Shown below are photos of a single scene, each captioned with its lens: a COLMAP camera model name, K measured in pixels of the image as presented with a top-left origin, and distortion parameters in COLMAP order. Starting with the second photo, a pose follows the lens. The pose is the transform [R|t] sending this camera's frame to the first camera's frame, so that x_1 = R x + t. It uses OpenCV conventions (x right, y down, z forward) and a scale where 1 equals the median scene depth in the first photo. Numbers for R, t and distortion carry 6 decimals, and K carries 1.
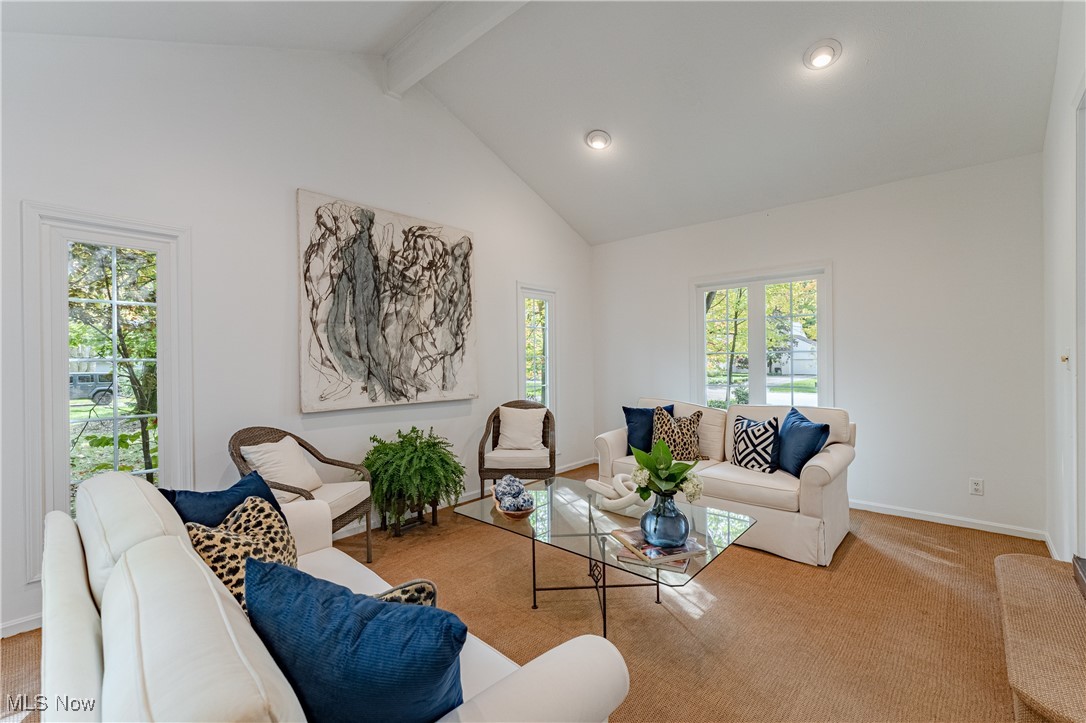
lens RADIAL K [[447.6, 0, 543.0], [0, 447.6, 361.5], [0, 0, 1]] dist [-0.001829, -0.000075]
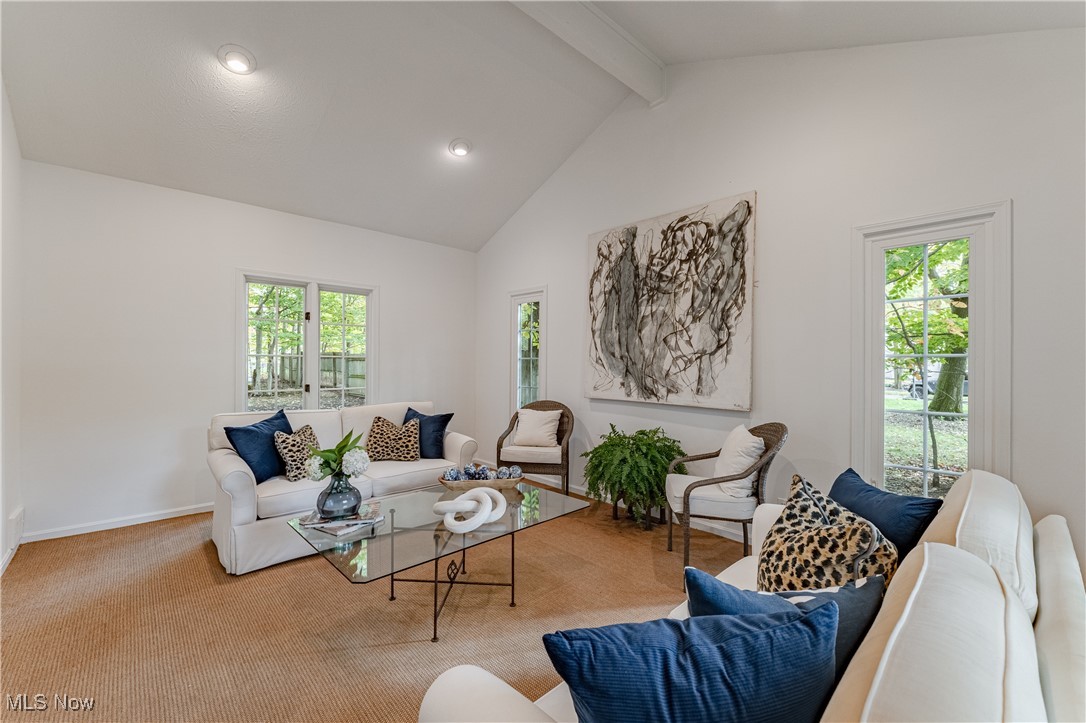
lens RADIAL K [[446.4, 0, 536.9], [0, 446.4, 361.2], [0, 0, 1]] dist [0.000556, 0.000051]
pose [[-0.075444, 0.006980, -0.997126, 0.702832], [-0.009470, 0.999925, 0.007716, -0.005248], [0.997105, 0.010025, -0.075372, 0.790080]]
